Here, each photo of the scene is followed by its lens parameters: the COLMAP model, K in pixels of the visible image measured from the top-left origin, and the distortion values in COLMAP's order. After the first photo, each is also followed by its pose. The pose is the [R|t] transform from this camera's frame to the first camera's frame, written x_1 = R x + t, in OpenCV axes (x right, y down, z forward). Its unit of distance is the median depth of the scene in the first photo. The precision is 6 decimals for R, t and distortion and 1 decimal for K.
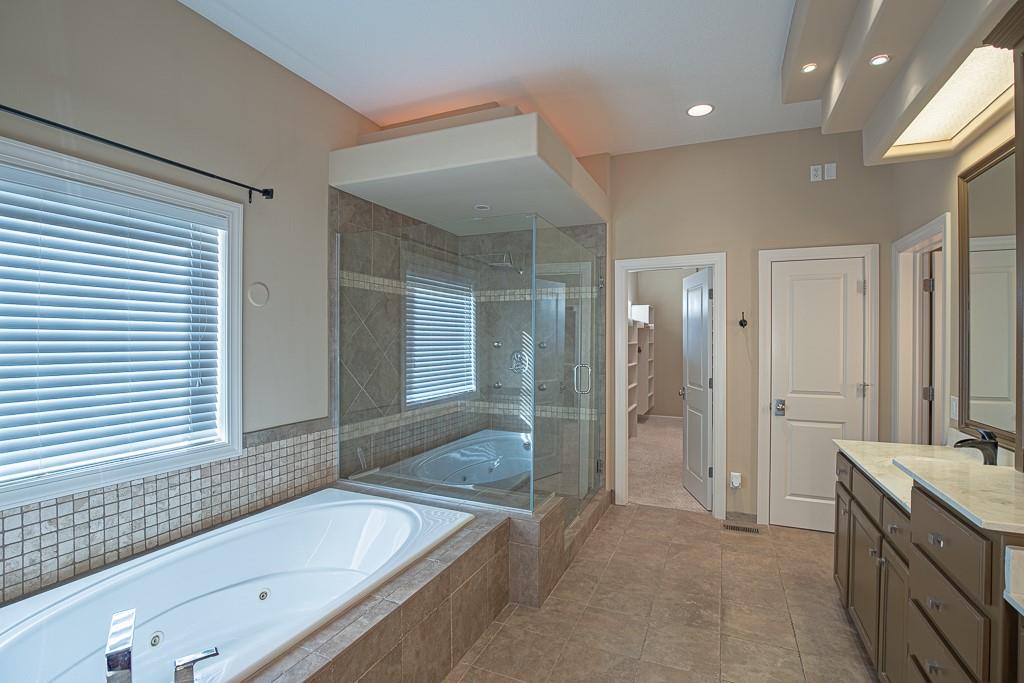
lens RADIAL K [[472.4, 0, 521.8], [0, 472.4, 342.4], [0, 0, 1]] dist [-0.038655, 0.008304]
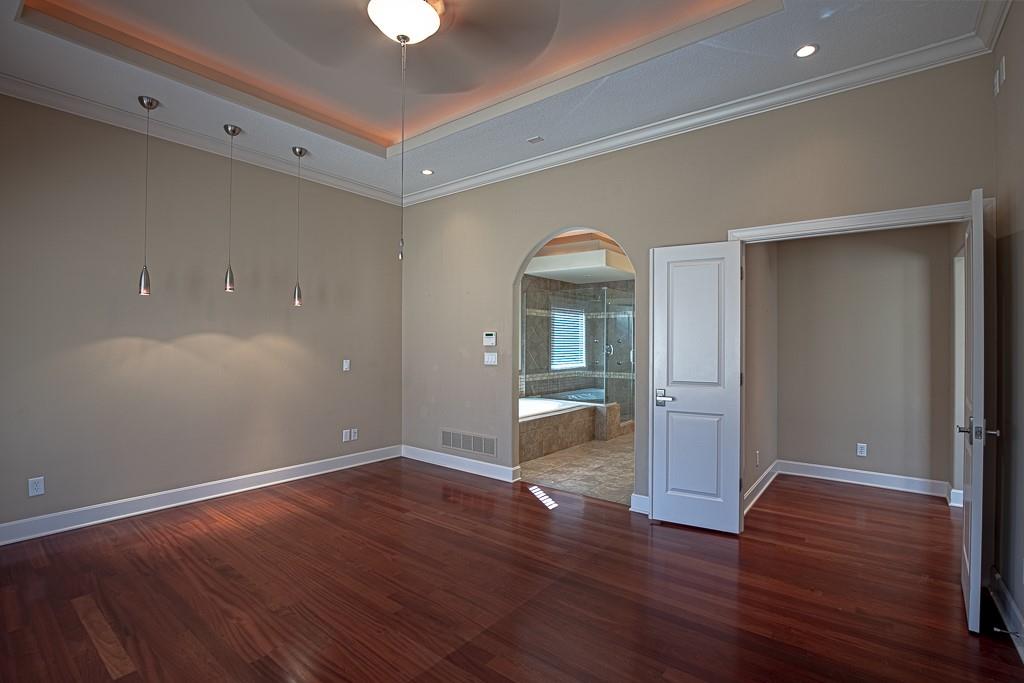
lens RADIAL K [[472.4, 0, 521.8], [0, 472.4, 342.4], [0, 0, 1]] dist [-0.038655, 0.008304]
pose [[0.968830, 0.000439, -0.247725, 0.169043], [-0.002352, 0.999970, -0.007429, 0.032884], [0.247714, 0.007780, 0.968802, -1.217650]]
